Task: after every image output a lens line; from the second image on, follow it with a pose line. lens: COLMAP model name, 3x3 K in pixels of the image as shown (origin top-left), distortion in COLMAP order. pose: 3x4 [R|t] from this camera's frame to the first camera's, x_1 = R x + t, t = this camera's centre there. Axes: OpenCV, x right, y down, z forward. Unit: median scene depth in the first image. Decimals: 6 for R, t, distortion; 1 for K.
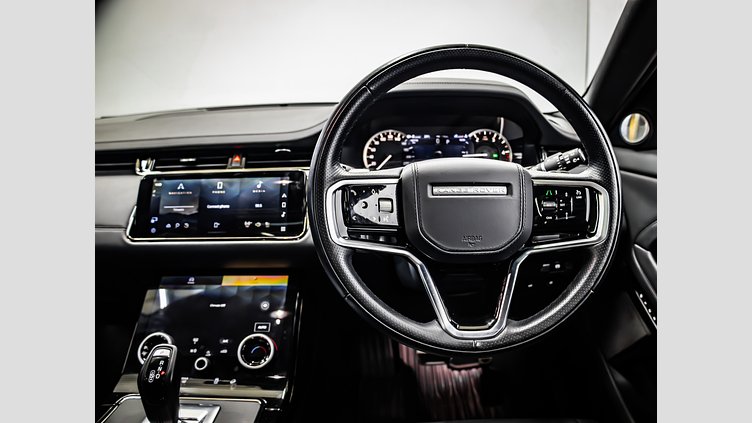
lens RADIAL K [[411.7, 0, 417.9], [0, 411.7, 213.5], [0, 0, 1]] dist [-0.124636, 0.000189]
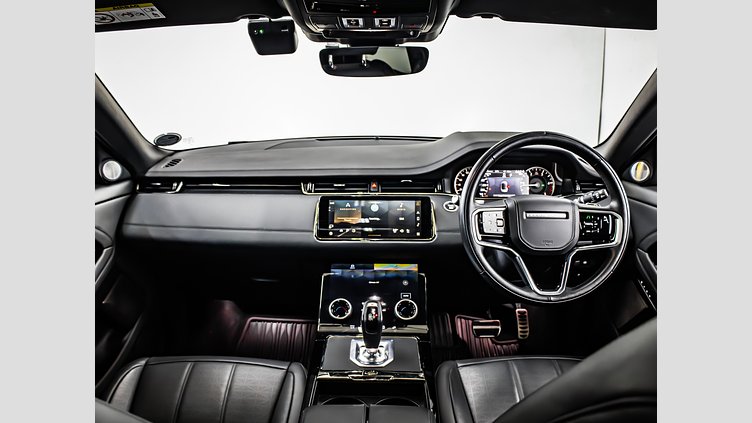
lens RADIAL K [[411.7, 0, 417.9], [0, 411.7, 213.5], [0, 0, 1]] dist [-0.124636, 0.000189]
pose [[0.999606, 0.020761, -0.018895, -0.311183], [-0.020888, 0.999761, -0.006520, -0.031964], [0.018755, 0.006912, 0.999800, -0.617238]]
